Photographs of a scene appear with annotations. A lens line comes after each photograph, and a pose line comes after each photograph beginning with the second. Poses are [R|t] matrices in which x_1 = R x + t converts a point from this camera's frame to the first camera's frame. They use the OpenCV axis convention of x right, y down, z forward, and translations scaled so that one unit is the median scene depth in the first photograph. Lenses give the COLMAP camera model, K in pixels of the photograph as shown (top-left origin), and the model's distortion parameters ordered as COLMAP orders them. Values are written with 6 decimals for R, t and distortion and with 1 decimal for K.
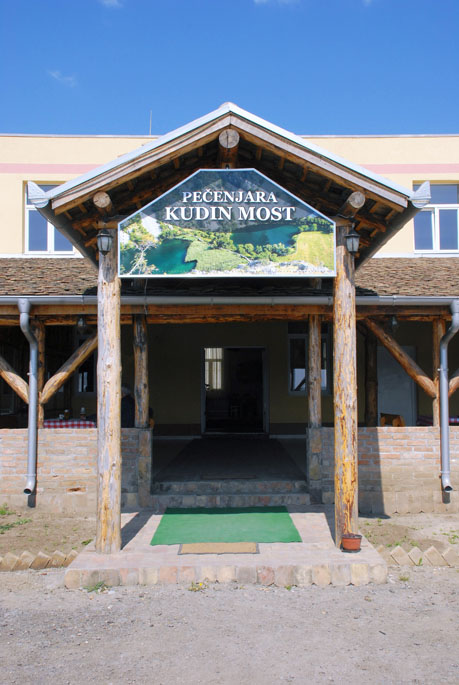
lens RADIAL K [[726.5, 0, 229.2], [0, 726.5, 344.4], [0, 0, 1]] dist [0.012885, 0.000000]
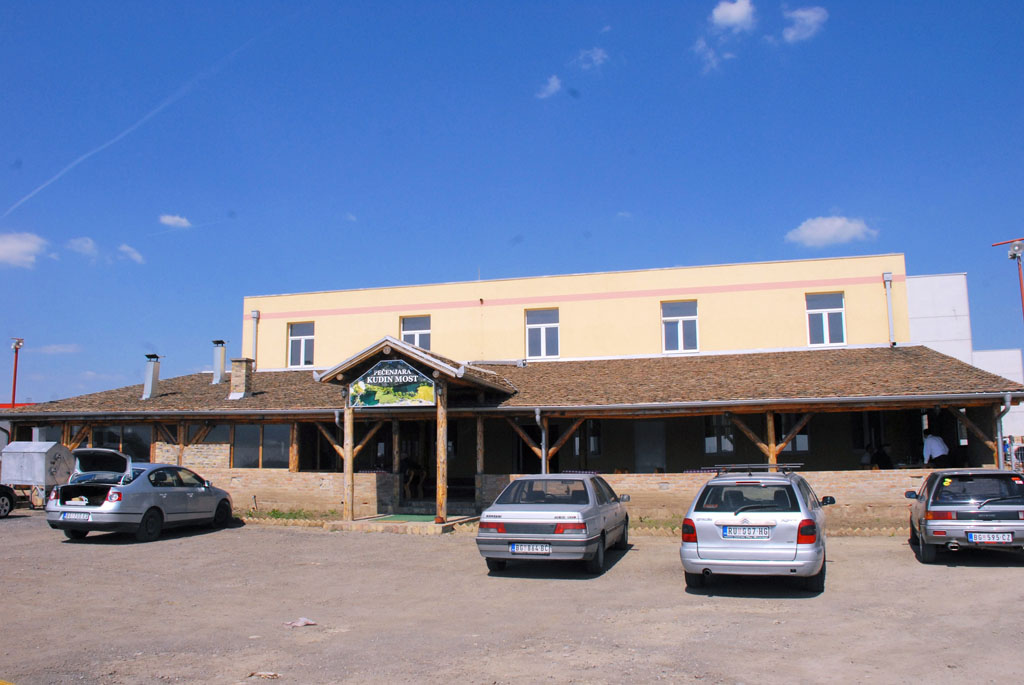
lens RADIAL K [[805.5, 0, 511.3], [0, 805.5, 348.4], [0, 0, 1]] dist [-0.125999, 0.038837]
pose [[0.955458, -0.034882, -0.293060, 1.143359], [0.014862, 0.997418, -0.070264, -0.091174], [0.294754, 0.062779, 0.953509, -1.387652]]
